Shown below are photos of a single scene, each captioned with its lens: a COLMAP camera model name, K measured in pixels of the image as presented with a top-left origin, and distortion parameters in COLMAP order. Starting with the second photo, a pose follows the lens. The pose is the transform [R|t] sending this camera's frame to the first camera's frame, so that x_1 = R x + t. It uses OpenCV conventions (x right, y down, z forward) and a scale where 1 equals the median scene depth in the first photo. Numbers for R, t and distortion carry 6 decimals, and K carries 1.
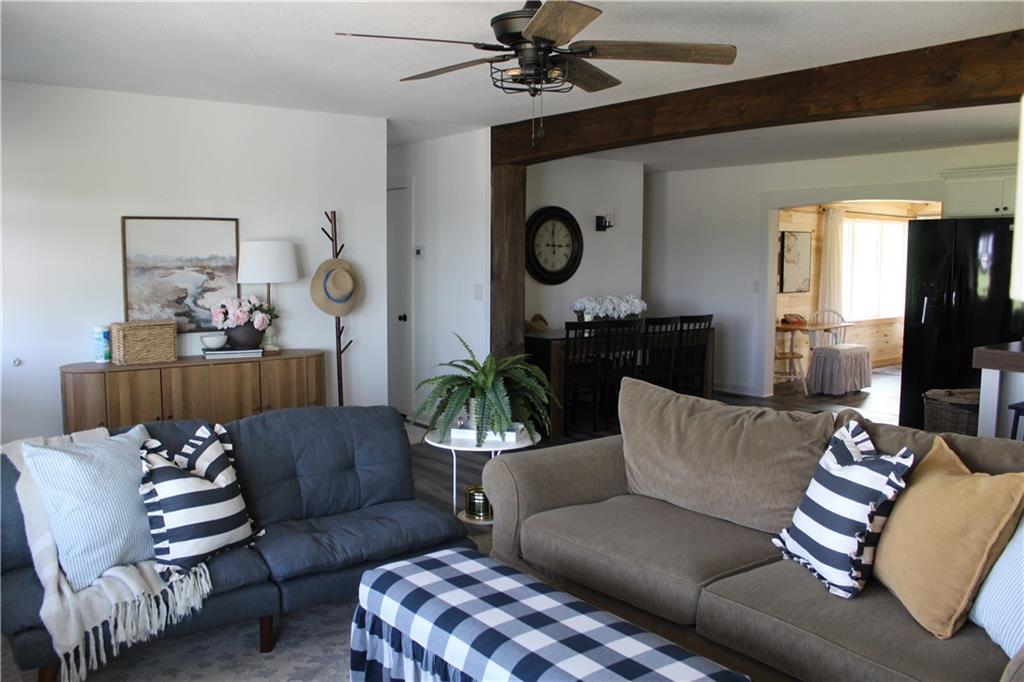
lens RADIAL K [[863.8, 0, 512.0], [0, 863.8, 341.0], [0, 0, 1]] dist [-0.171909, 0.169974]
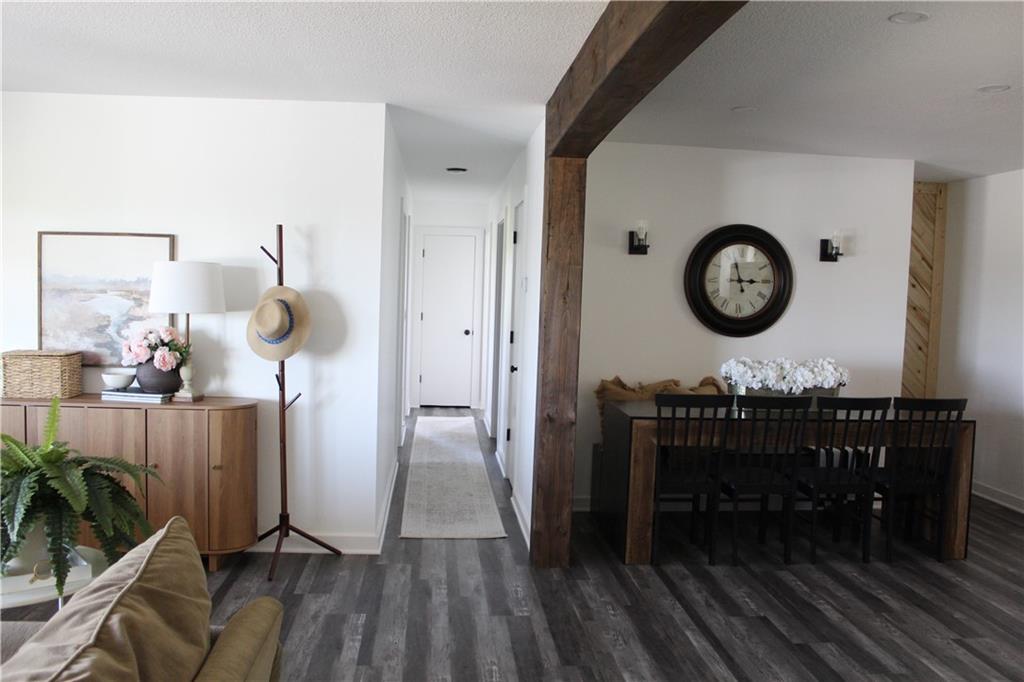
lens RADIAL K [[863.8, 0, 512.0], [0, 863.8, 341.0], [0, 0, 1]] dist [-0.171909, 0.169974]
pose [[0.843407, 0.059005, -0.534026, 0.410639], [-0.080642, 0.996594, -0.017246, -0.053717], [0.531189, 0.057610, 0.845292, 0.488459]]
